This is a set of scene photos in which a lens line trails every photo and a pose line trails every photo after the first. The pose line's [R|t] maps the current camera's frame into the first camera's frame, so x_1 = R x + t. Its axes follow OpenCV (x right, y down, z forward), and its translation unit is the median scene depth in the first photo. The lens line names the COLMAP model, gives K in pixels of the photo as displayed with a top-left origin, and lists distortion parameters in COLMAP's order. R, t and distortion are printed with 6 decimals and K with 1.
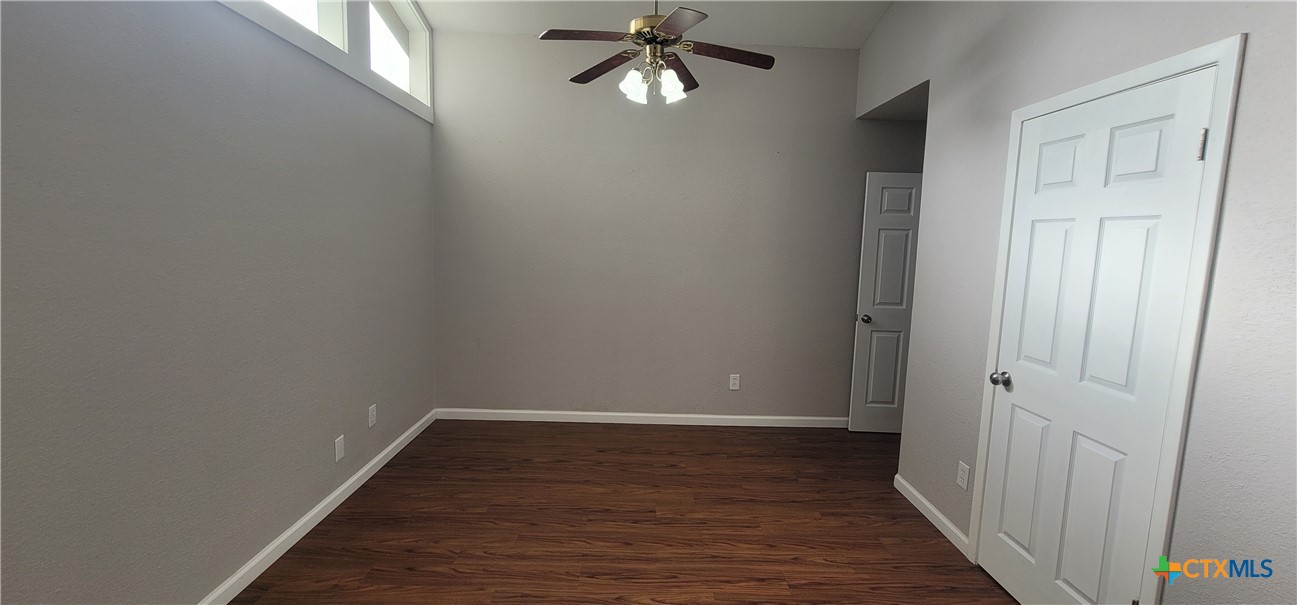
lens RADIAL K [[532.9, 0, 648.4], [0, 532.9, 299.5], [0, 0, 1]] dist [0.001108, 0.000399]
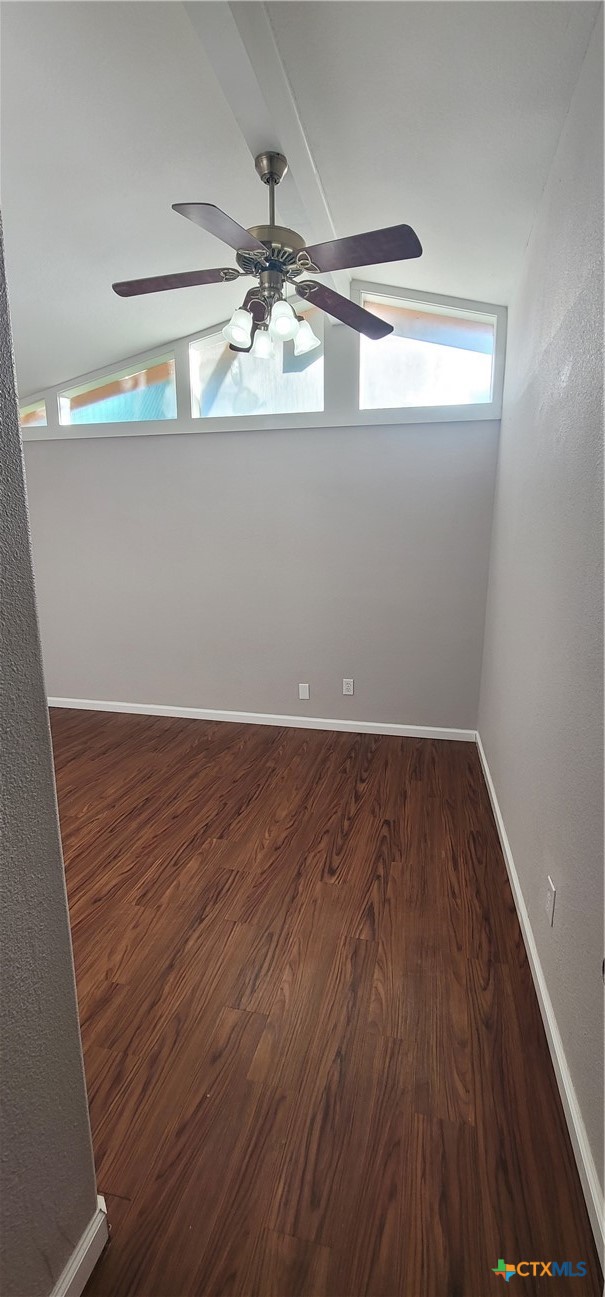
lens RADIAL K [[532.9, 0, 302.9], [0, 532.9, 649.0], [0, 0, 1]] dist [0.001108, 0.000399]
pose [[-0.250957, 0.145066, -0.957067, 0.787194], [-0.128008, 0.975050, 0.181358, -0.096997], [0.959497, 0.168025, -0.226126, 1.271240]]
